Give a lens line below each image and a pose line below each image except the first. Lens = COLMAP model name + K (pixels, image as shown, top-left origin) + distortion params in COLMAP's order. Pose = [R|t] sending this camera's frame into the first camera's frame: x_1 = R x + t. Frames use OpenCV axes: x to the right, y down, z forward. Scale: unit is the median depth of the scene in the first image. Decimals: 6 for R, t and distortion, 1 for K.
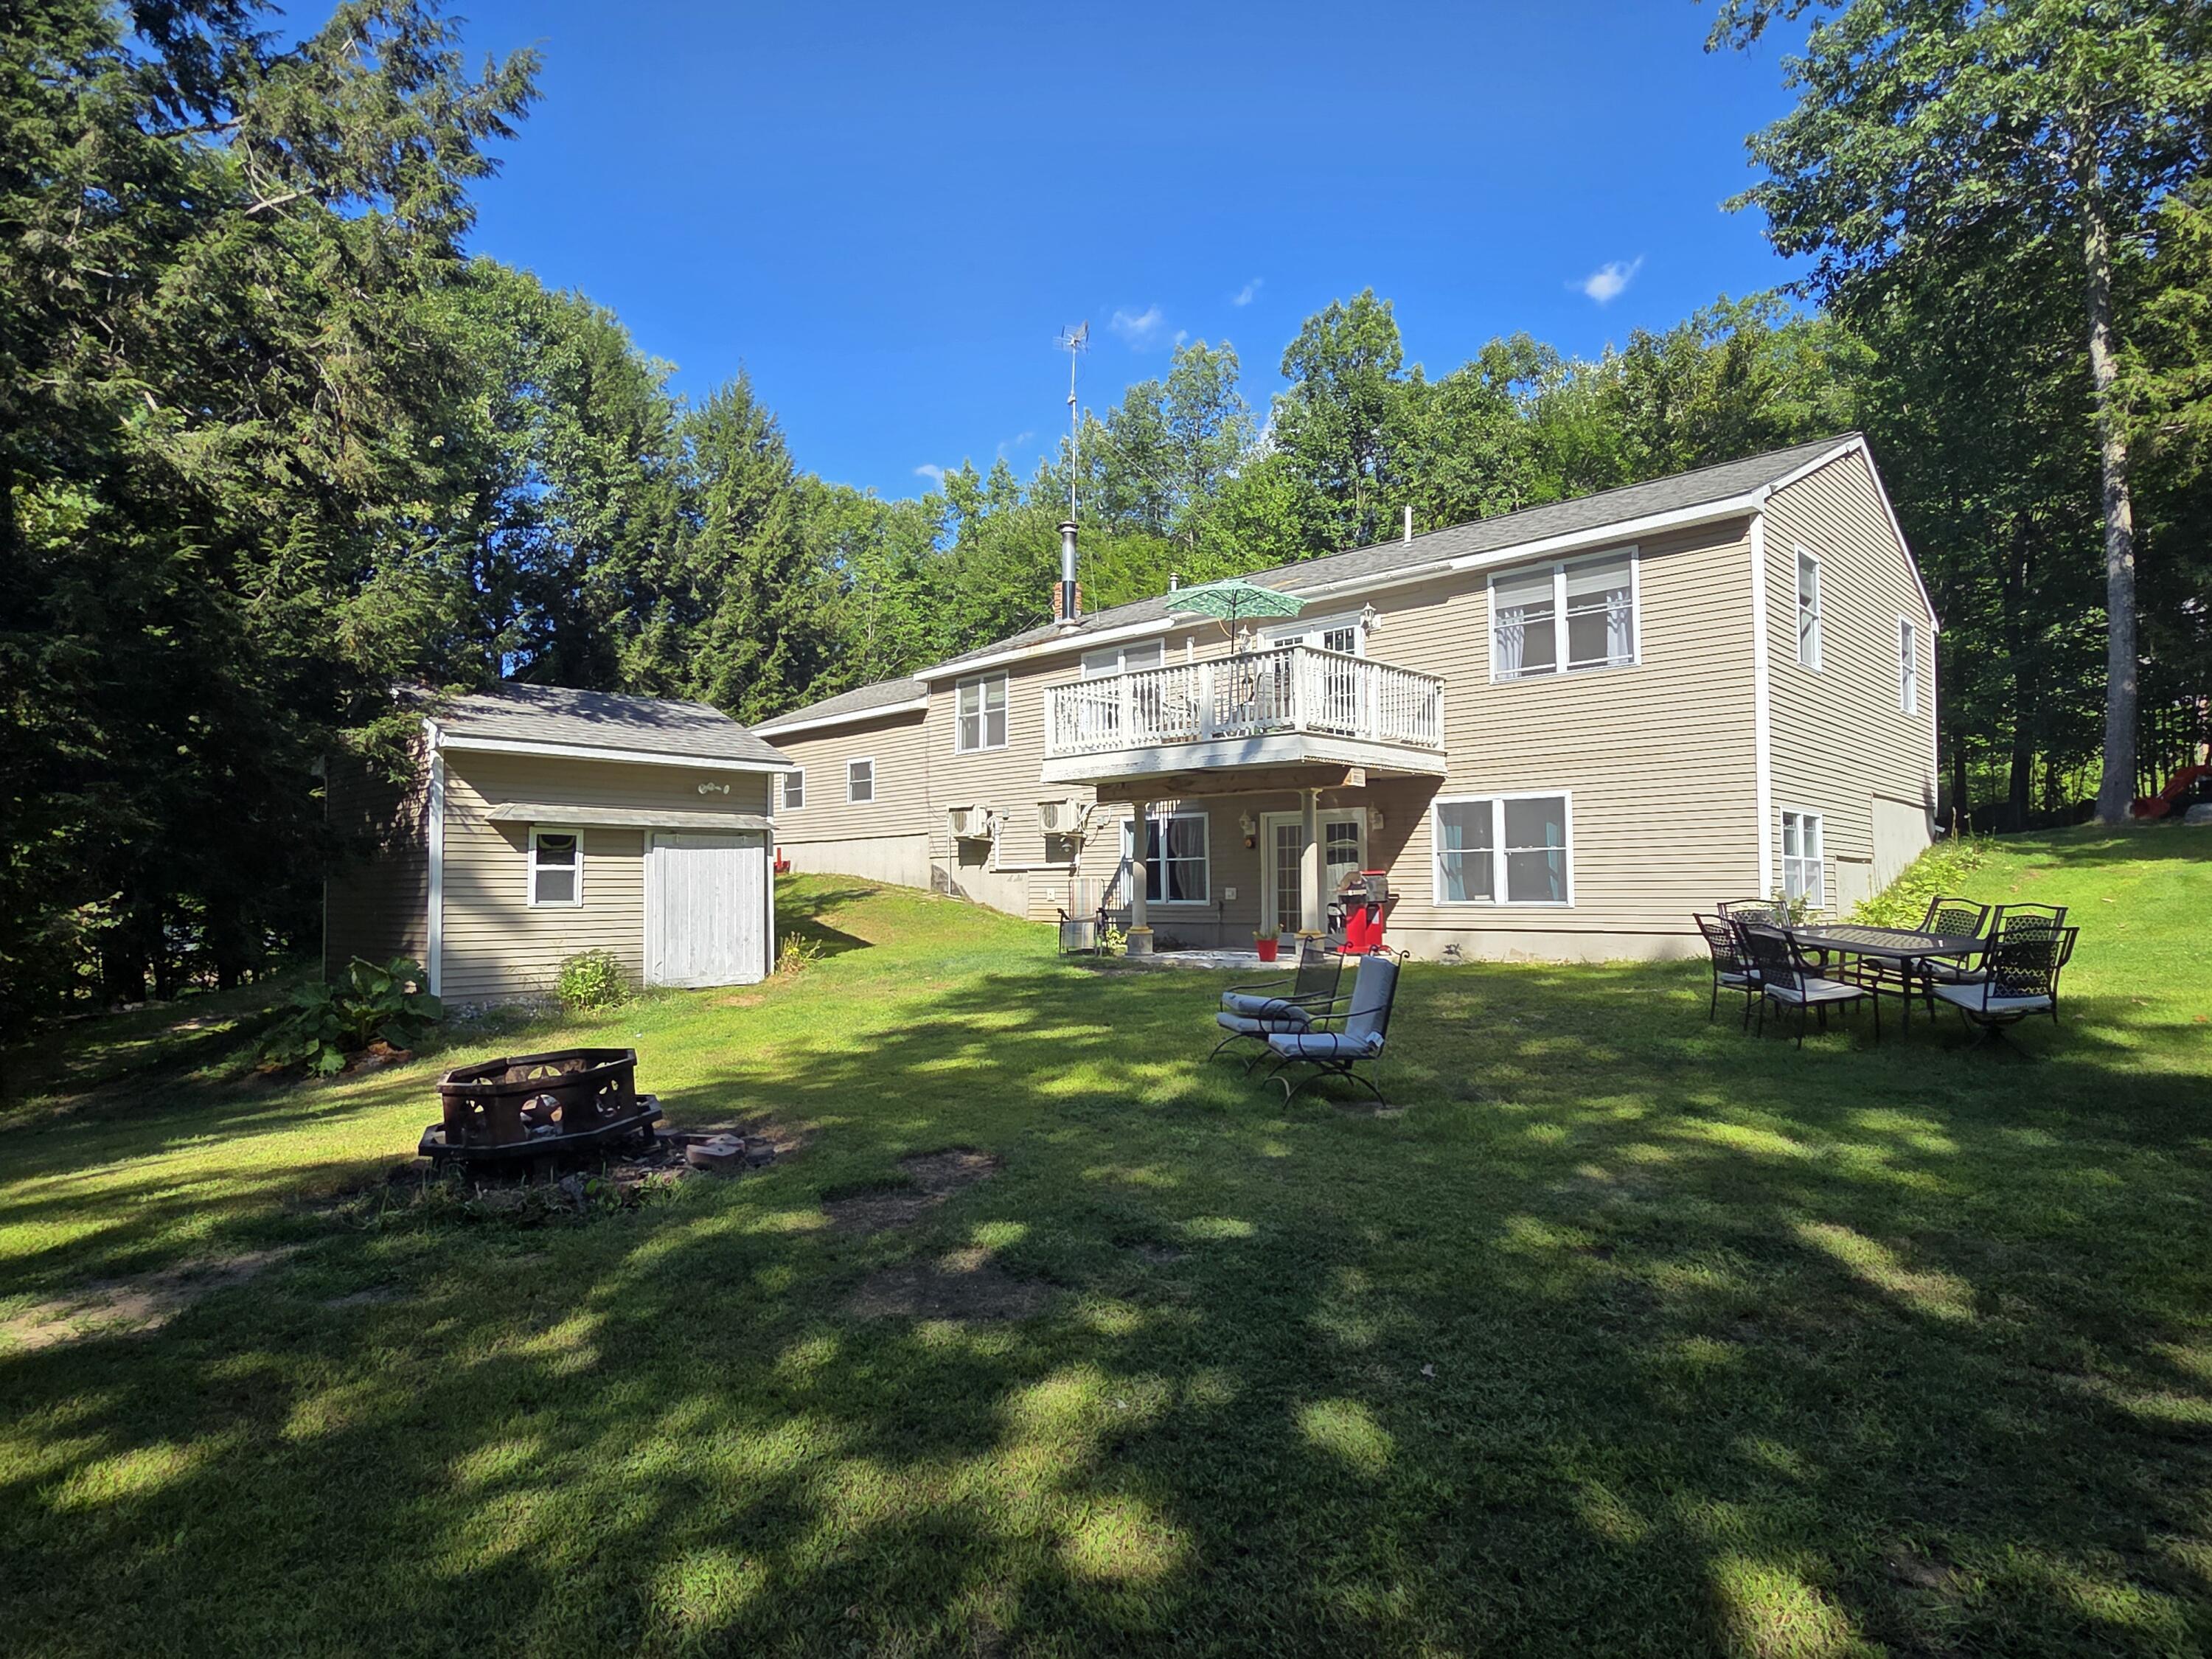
lens RADIAL K [[1241.1, 0, 1106.3], [0, 1241.1, 831.4], [0, 0, 1]] dist [-0.003719, -0.000100]
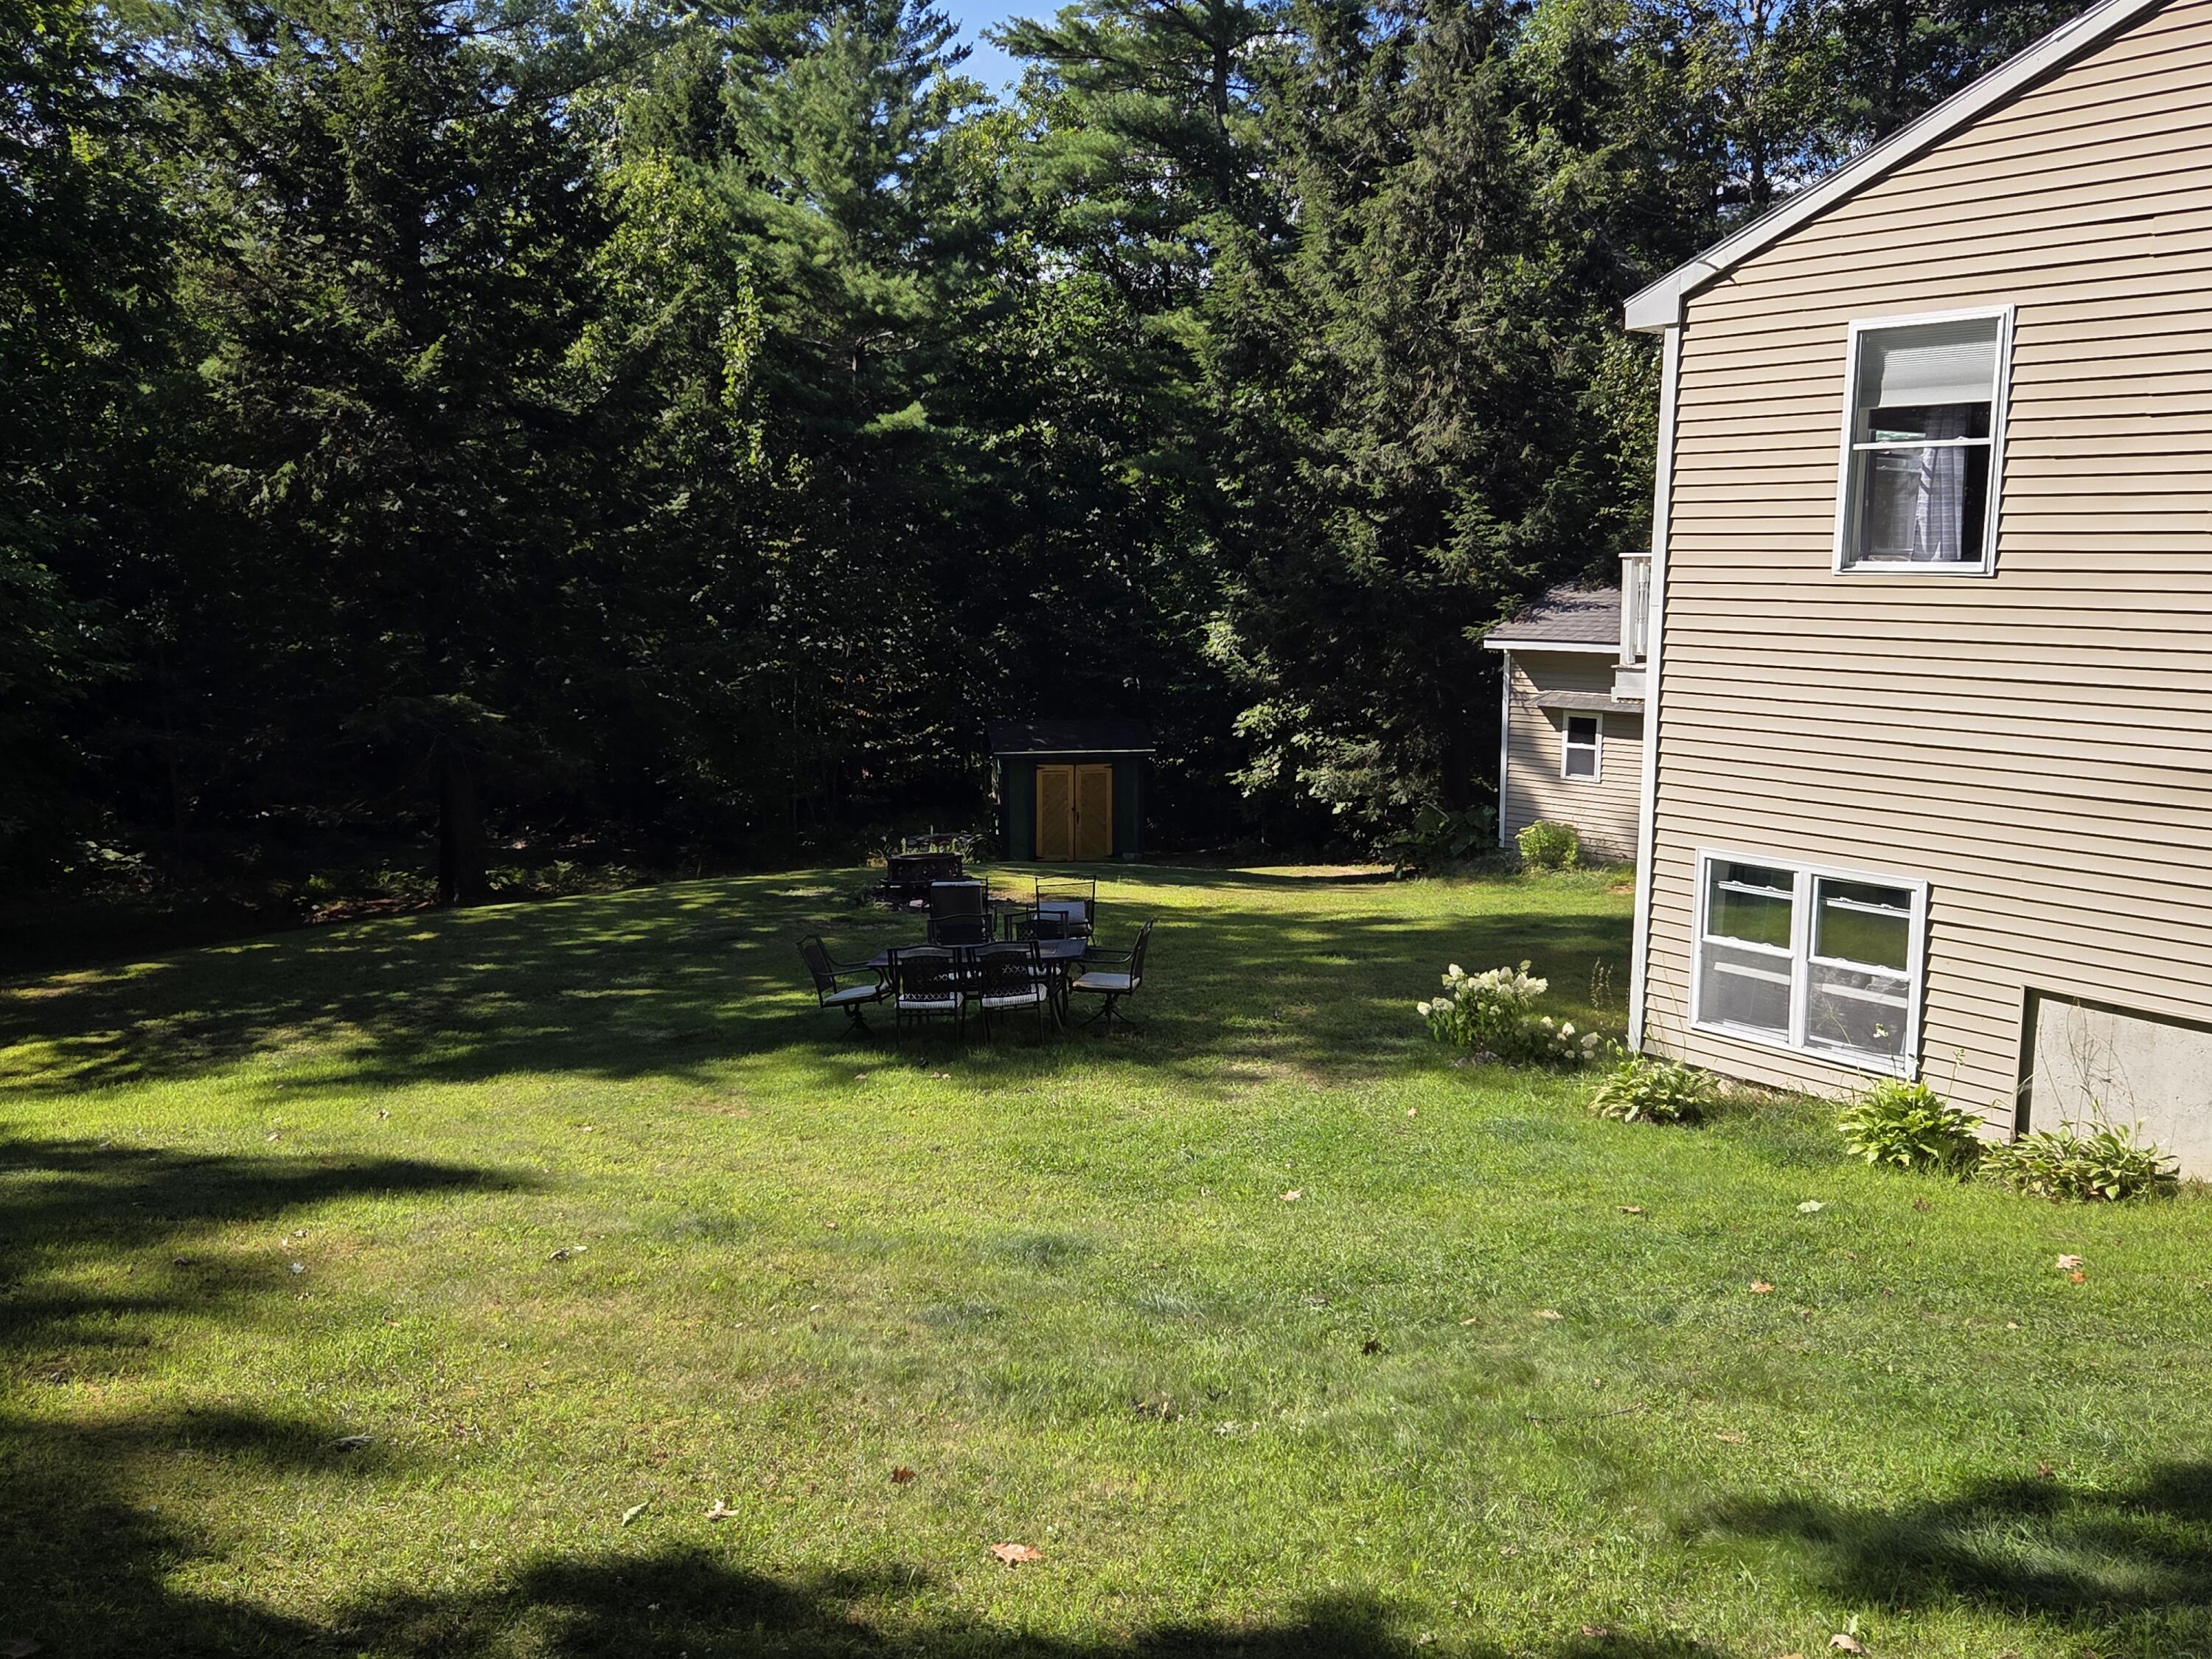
lens RADIAL K [[1919.3, 0, 1109.0], [0, 1919.3, 832.1], [0, 0, 1]] dist [0.016479, 0.003962]
pose [[-0.151755, 0.139652, -0.978503, 1.401466], [0.051917, 0.989728, 0.133202, -0.154663], [0.987054, -0.030587, -0.157447, 0.856643]]
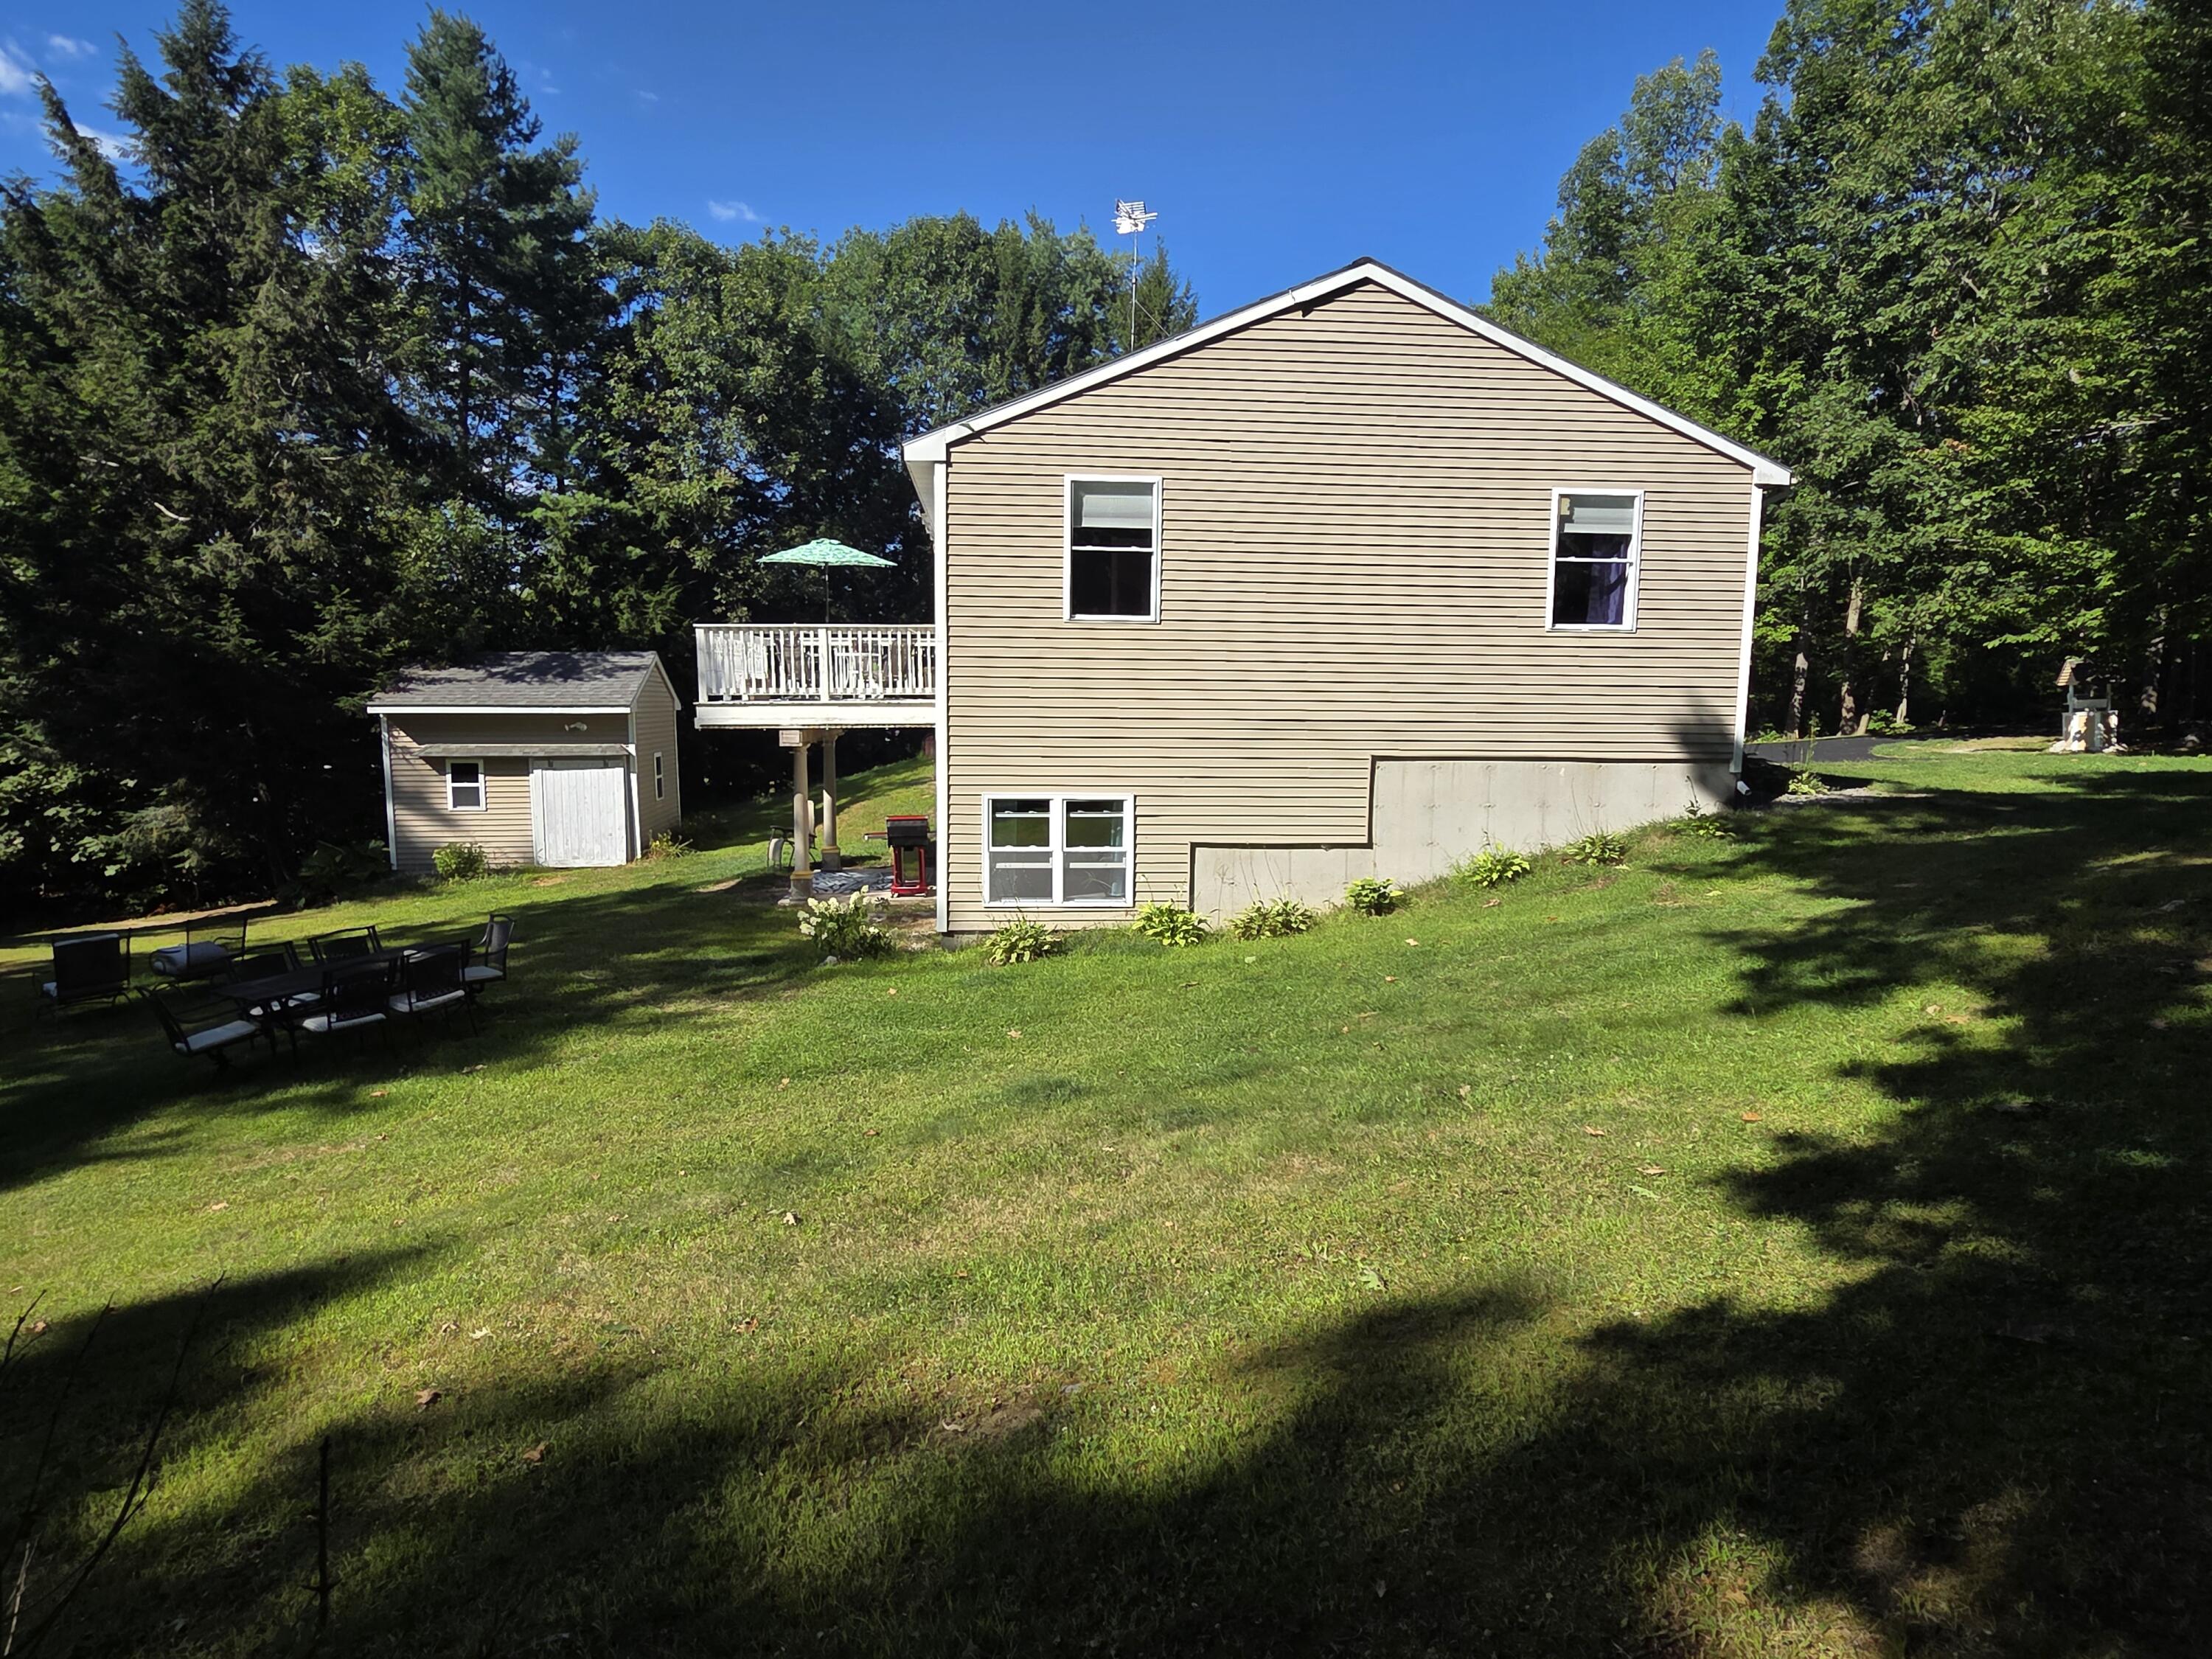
lens RADIAL K [[1241.1, 0, 1105.9], [0, 1241.1, 835.6], [0, 0, 1]] dist [-0.003719, -0.000100]
pose [[0.753760, 0.080422, -0.652210, 1.169159], [0.030412, 0.987151, 0.156870, -0.126398], [0.656445, -0.138078, 0.741629, 0.380786]]
